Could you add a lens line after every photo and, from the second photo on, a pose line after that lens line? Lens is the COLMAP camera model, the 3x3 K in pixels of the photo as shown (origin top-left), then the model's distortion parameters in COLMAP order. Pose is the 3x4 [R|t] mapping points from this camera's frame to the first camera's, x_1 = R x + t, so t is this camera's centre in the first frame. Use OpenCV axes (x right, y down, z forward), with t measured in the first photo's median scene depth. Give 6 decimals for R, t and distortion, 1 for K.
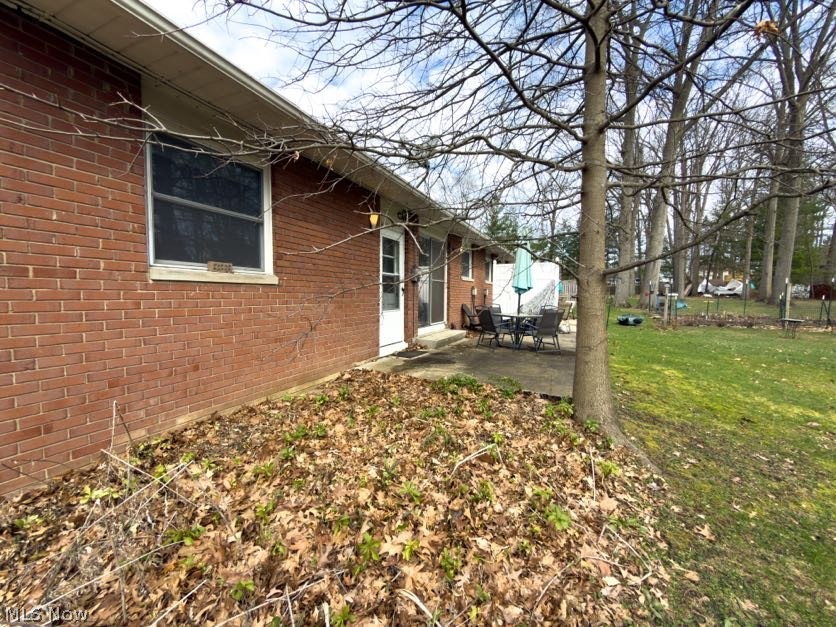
lens RADIAL K [[333.7, 0, 415.7], [0, 333.7, 316.2], [0, 0, 1]] dist [0.000557, -0.000141]
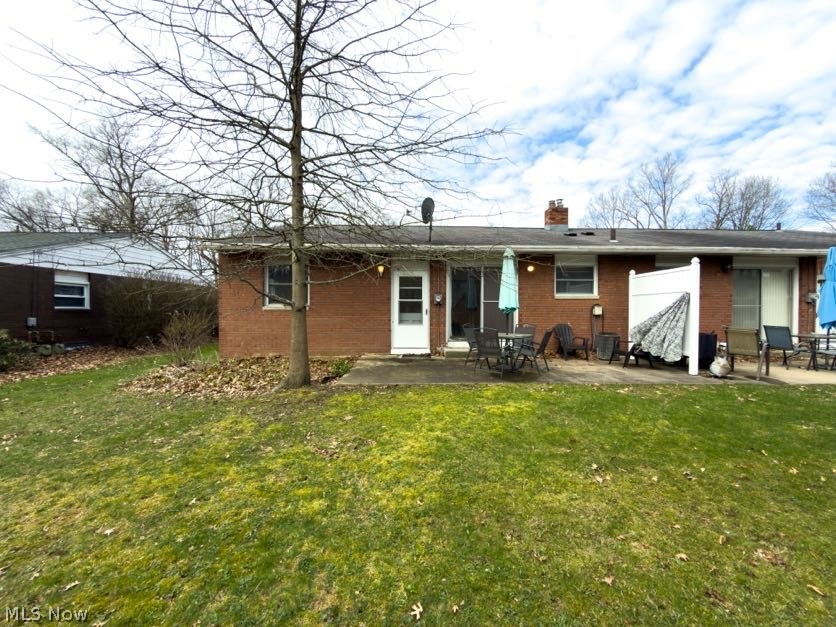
lens RADIAL K [[333.7, 0, 413.1], [0, 333.7, 313.3], [0, 0, 1]] dist [0.000557, -0.000141]
pose [[0.428008, 0.001601, -0.903774, 1.227875], [-0.058860, 0.997925, -0.026107, -0.030277], [0.901856, 0.064370, 0.427214, 0.377563]]
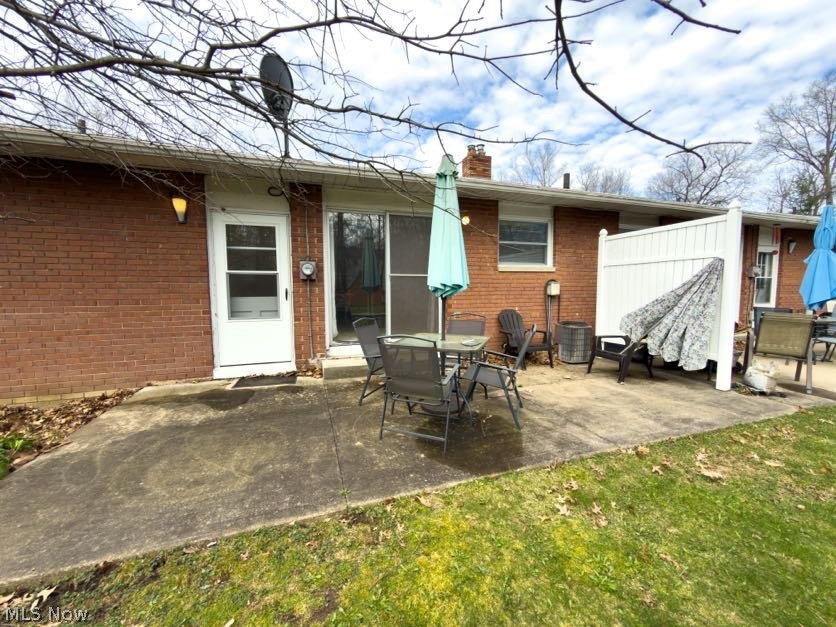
lens RADIAL K [[333.7, 0, 414.1], [0, 333.7, 316.9], [0, 0, 1]] dist [0.000557, -0.000141]
pose [[0.687637, 0.047027, -0.724530, 0.714335], [-0.035821, 0.998882, 0.030837, -0.059478], [0.725171, 0.004749, 0.688553, 0.727664]]
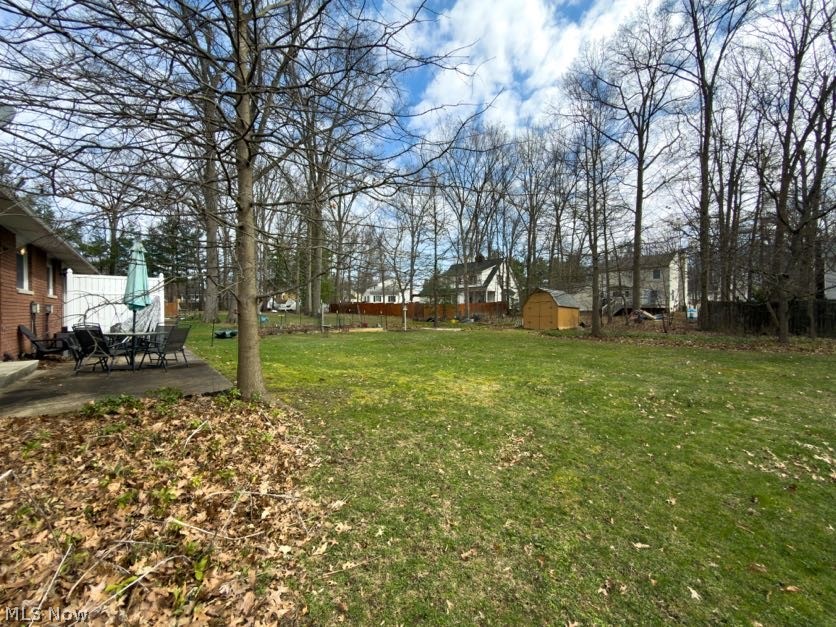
lens RADIAL K [[333.7, 0, 417.7], [0, 333.7, 314.0], [0, 0, 1]] dist [0.000557, -0.000141]
pose [[0.426243, -0.015422, 0.904477, -0.224427], [0.064688, 0.997815, -0.013471, 0.006917], [-0.902293, 0.064251, 0.426309, -0.141883]]
